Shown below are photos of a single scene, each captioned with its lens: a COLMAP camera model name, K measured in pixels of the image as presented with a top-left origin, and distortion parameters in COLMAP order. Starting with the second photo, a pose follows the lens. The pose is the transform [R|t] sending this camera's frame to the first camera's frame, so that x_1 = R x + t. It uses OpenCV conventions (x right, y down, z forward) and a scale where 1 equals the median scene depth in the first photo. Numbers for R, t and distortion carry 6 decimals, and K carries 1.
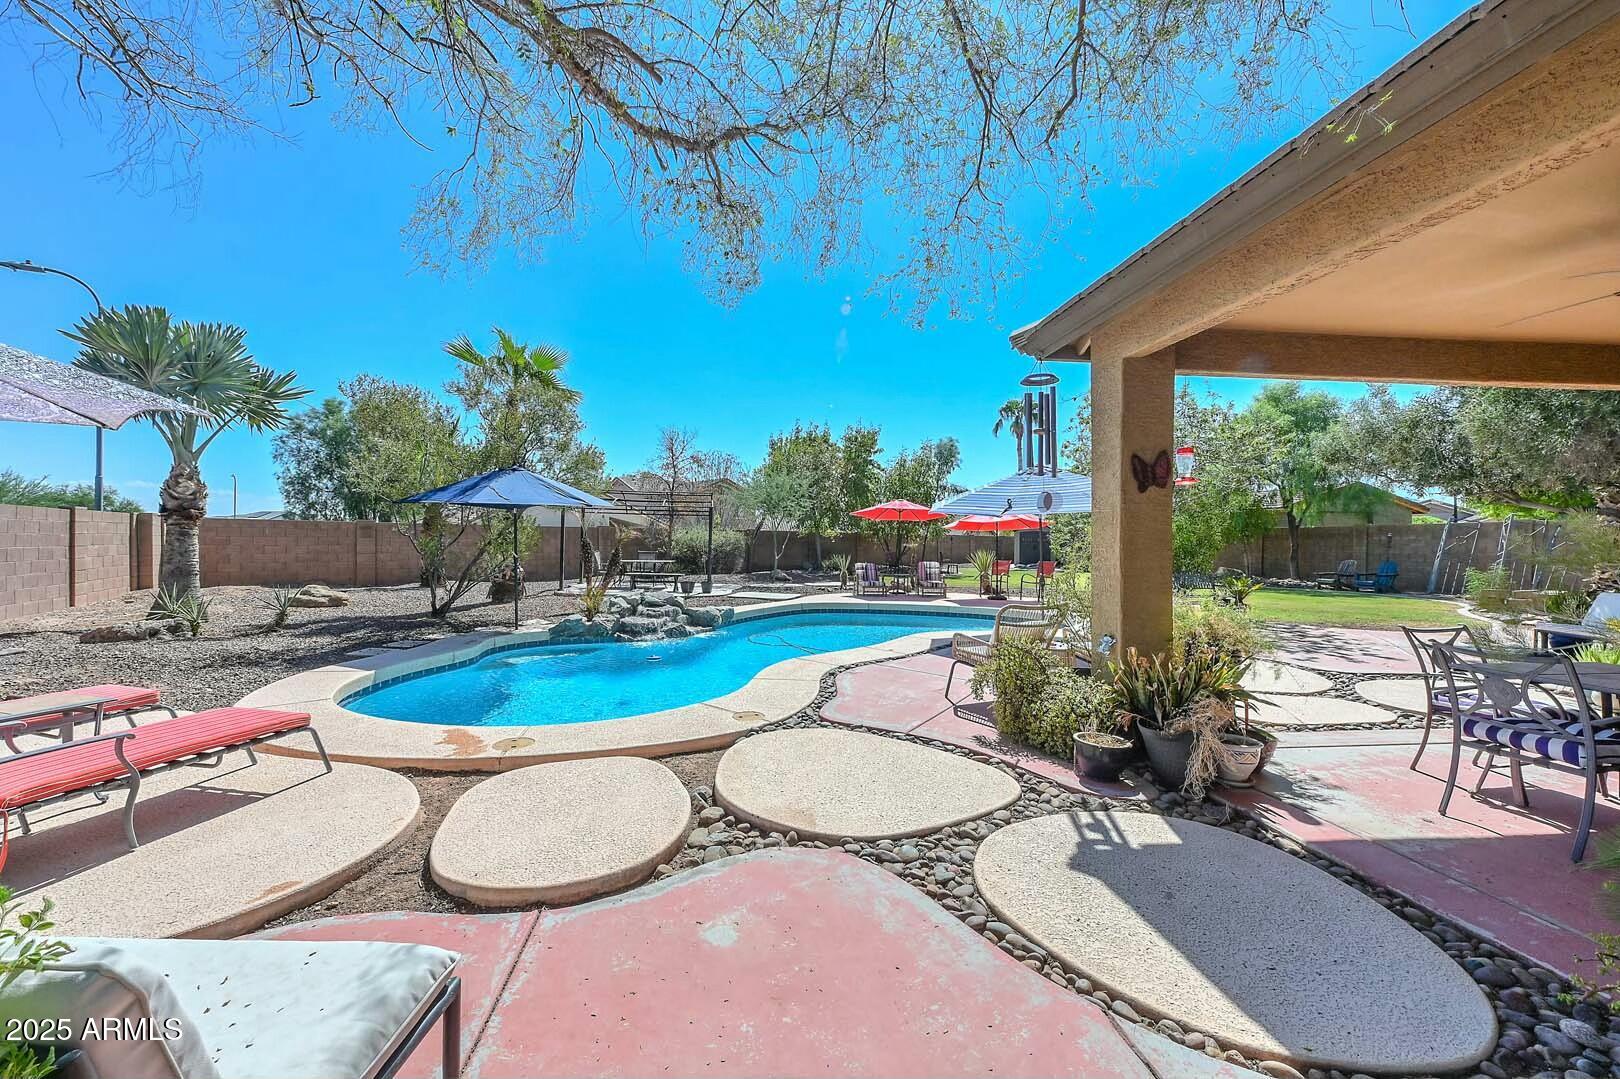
lens RADIAL K [[629.3, 0, 809.8], [0, 629.3, 542.2], [0, 0, 1]] dist [0.015112, 0.000165]
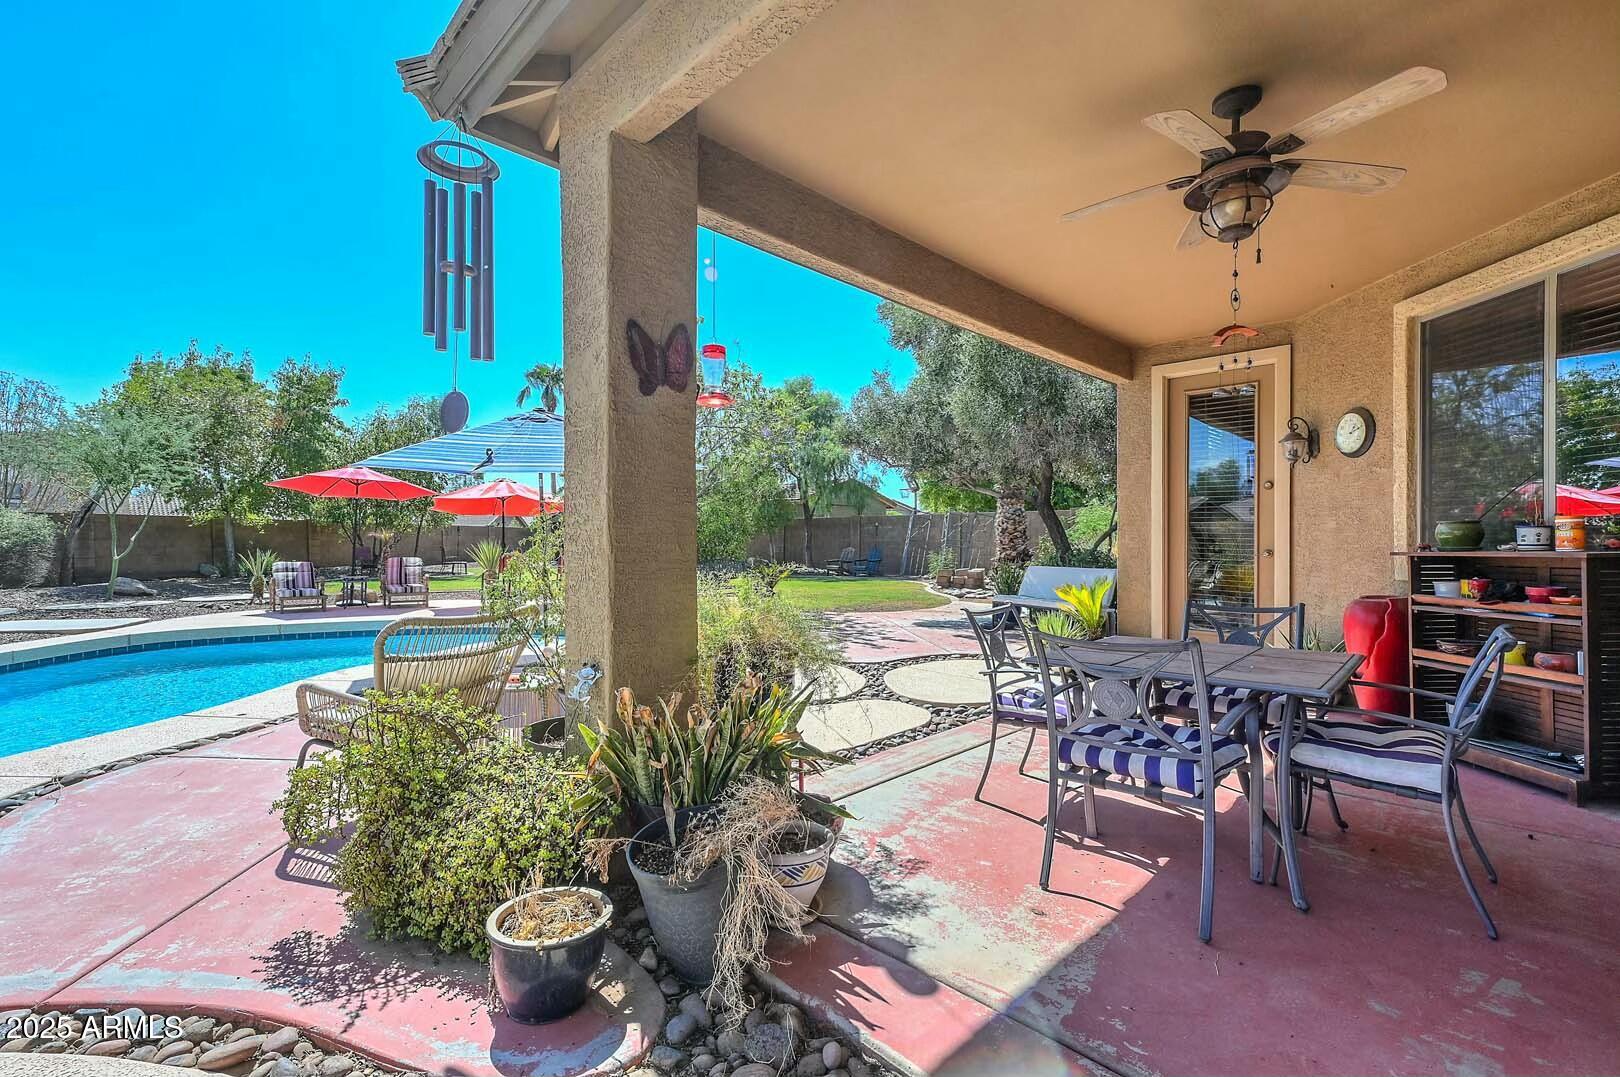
lens RADIAL K [[719.6, 0, 810.5], [0, 719.6, 537.9], [0, 0, 1]] dist [-0.002191, -0.000214]
pose [[0.790190, -0.006437, 0.612829, 0.257830], [0.005711, 0.999979, 0.003140, 0.042701], [-0.612836, 0.001019, 0.790210, 0.425522]]
